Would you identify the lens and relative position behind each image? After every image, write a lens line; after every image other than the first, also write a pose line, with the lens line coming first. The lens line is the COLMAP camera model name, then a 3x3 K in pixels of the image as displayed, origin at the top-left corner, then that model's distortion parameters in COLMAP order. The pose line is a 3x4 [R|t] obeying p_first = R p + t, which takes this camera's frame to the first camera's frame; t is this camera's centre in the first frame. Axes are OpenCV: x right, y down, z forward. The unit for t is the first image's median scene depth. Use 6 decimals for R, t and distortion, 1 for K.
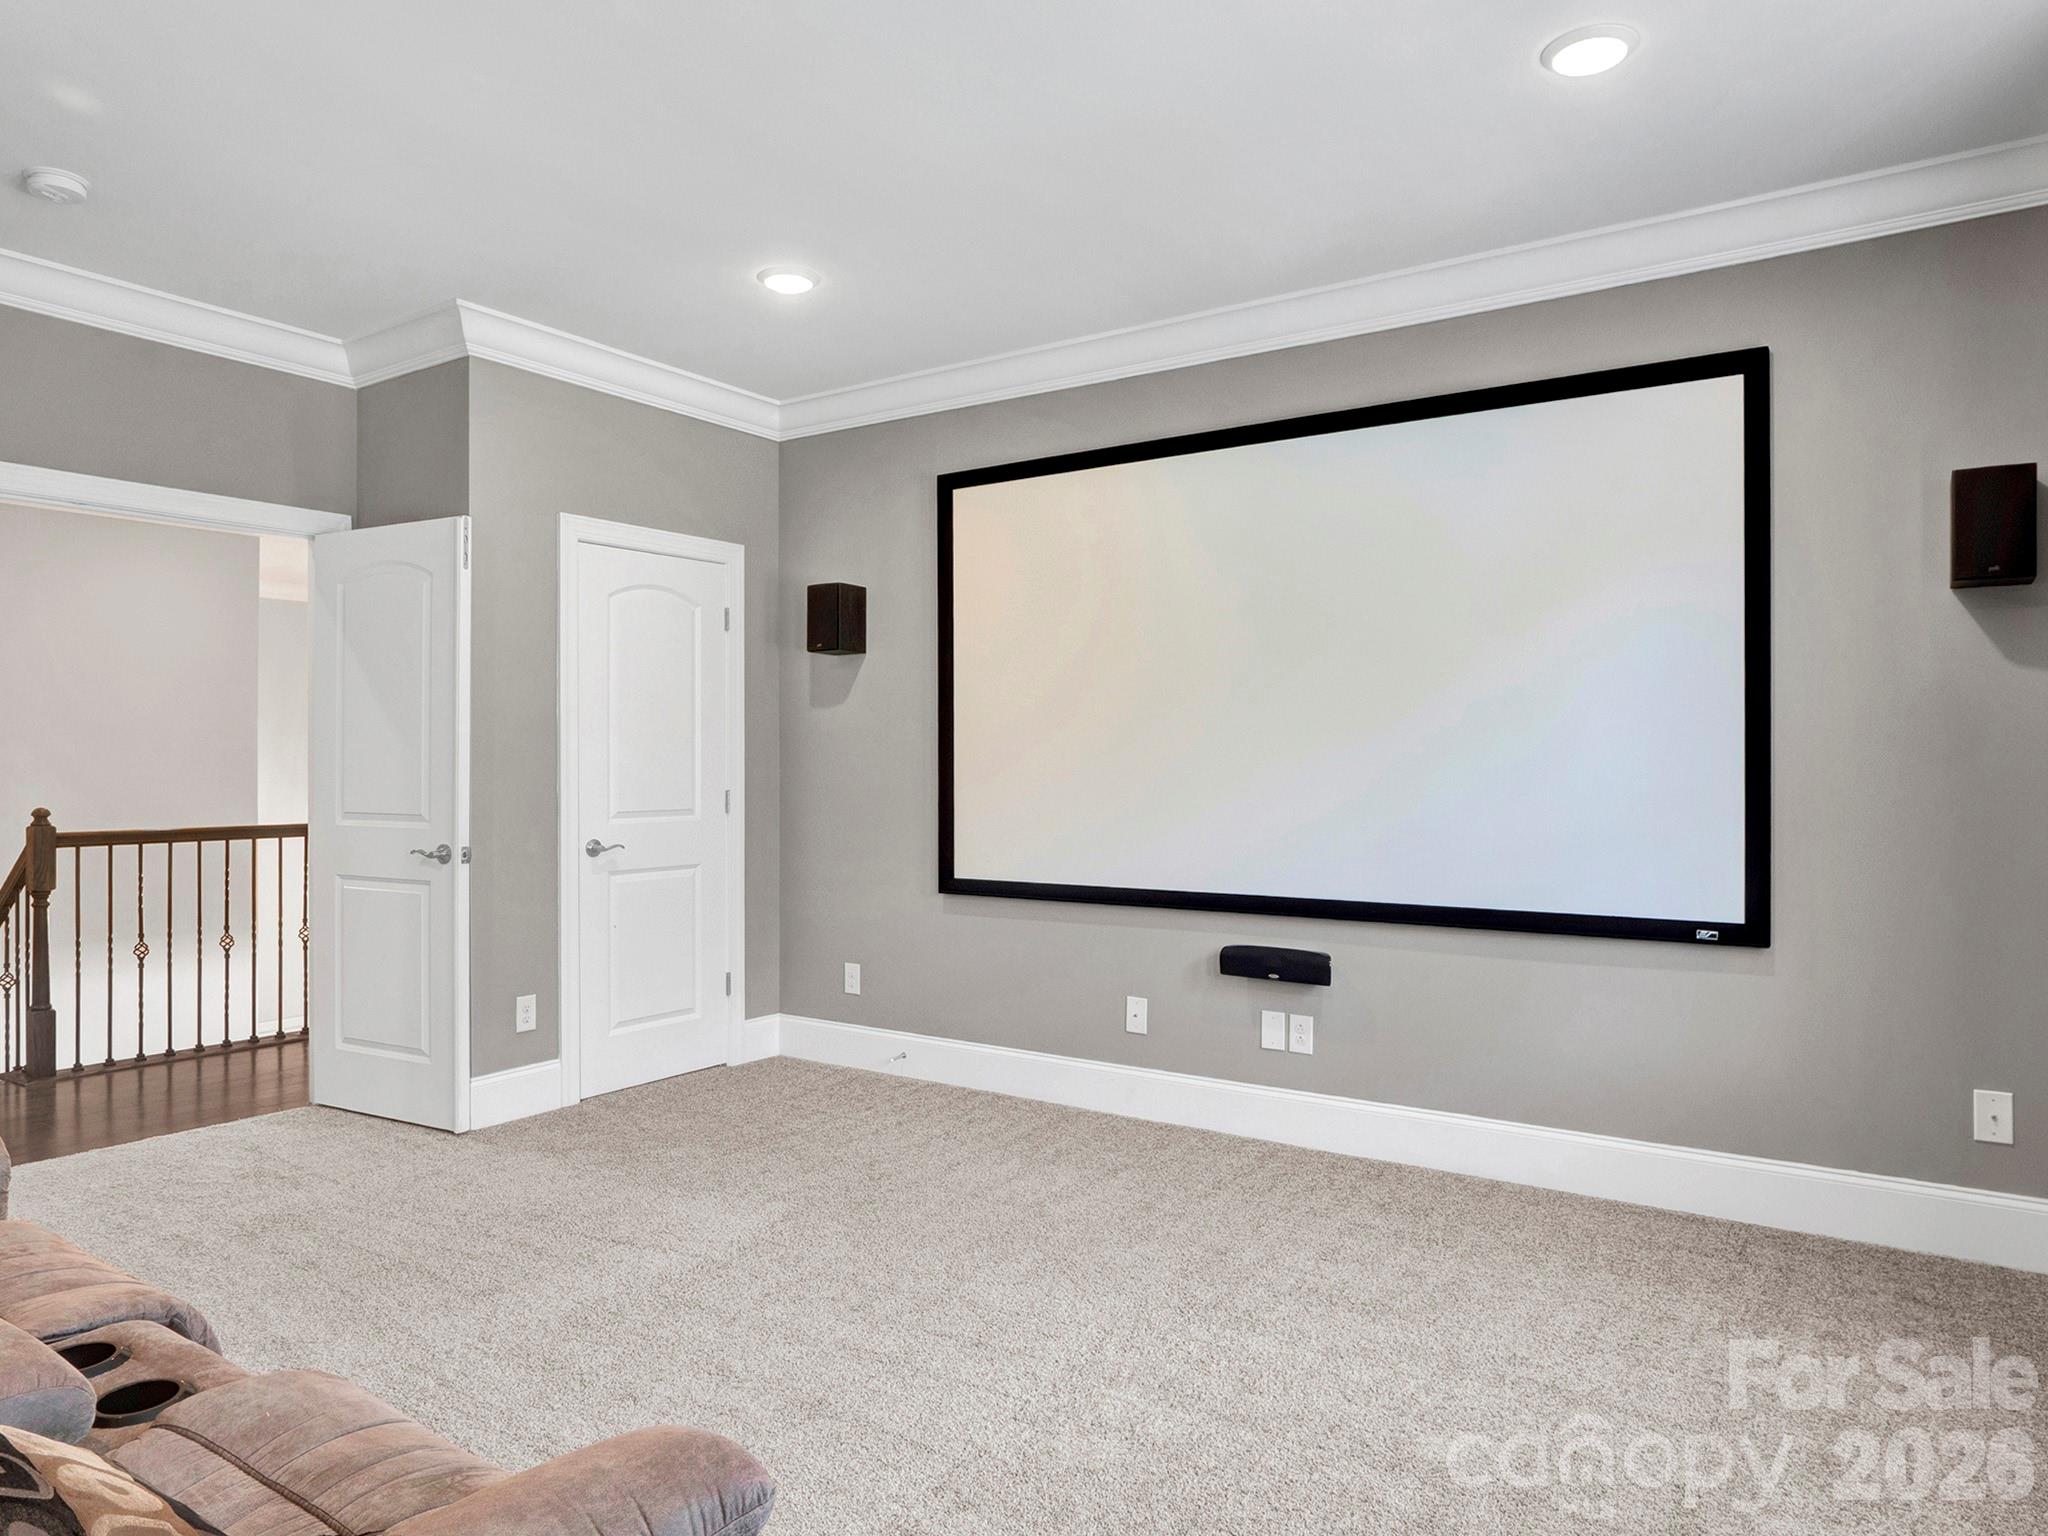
lens RADIAL K [[1309.5, 0, 1007.0], [0, 1309.5, 770.1], [0, 0, 1]] dist [-0.010576, -0.003130]
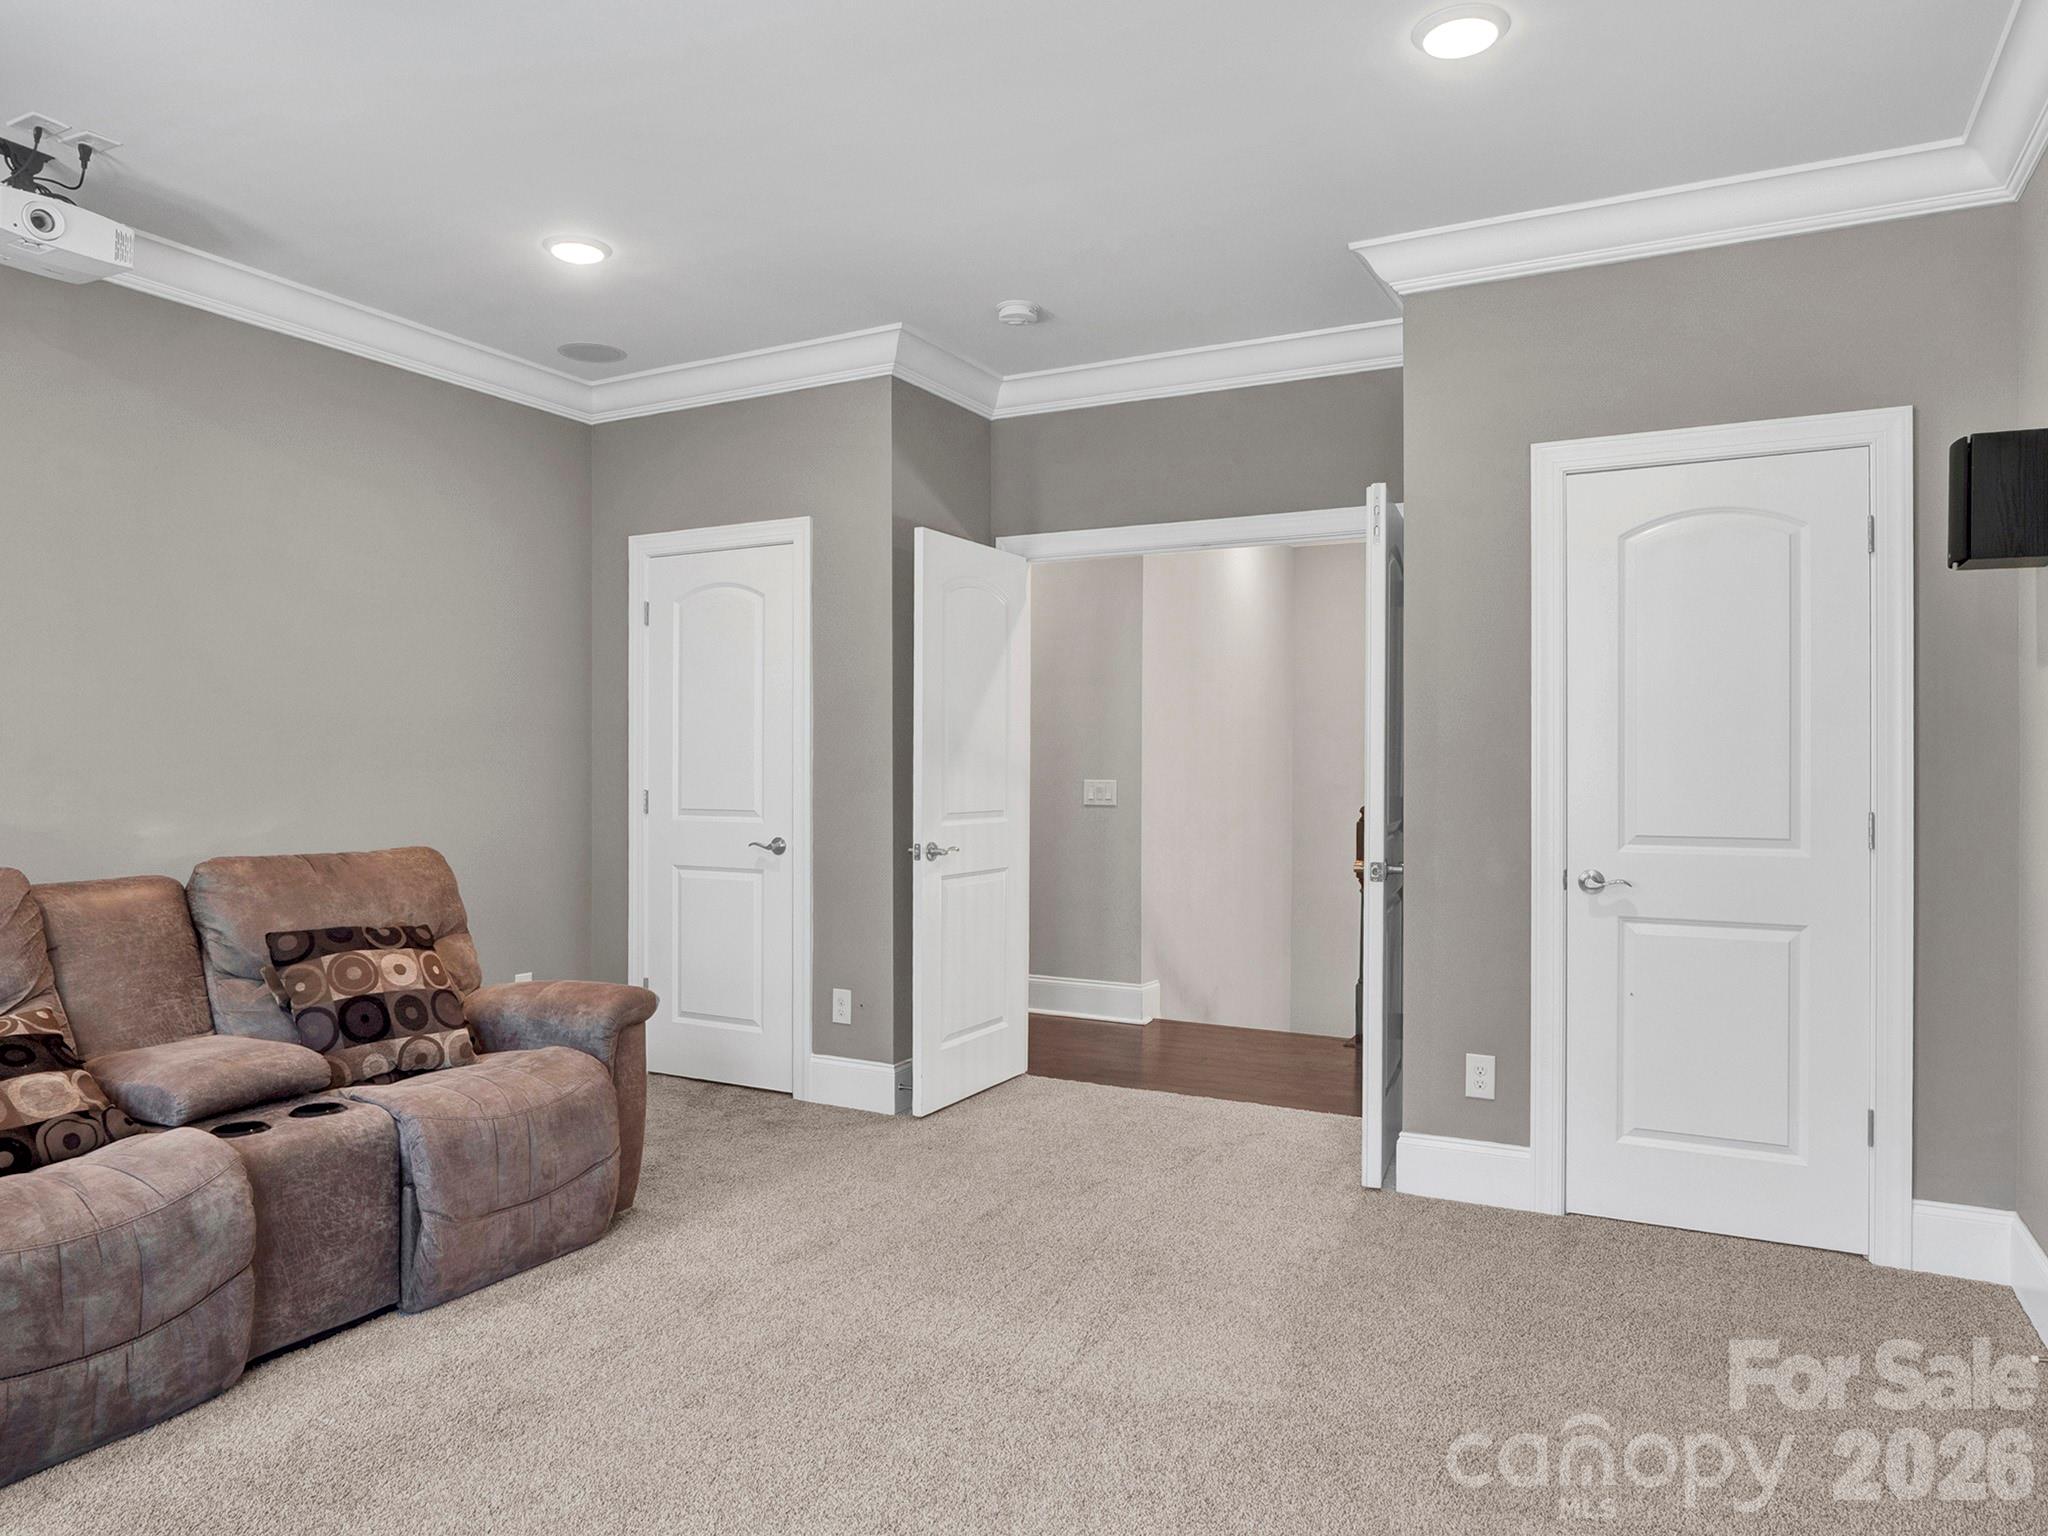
lens RADIAL K [[1309.5, 0, 1024.1], [0, 1309.5, 777.0], [0, 0, 1]] dist [-0.010576, -0.003130]
pose [[0.131210, 0.007681, -0.991325, 0.557812], [-0.008766, 0.999940, 0.006588, -0.003110], [0.991316, 0.007826, 0.131269, 0.859121]]
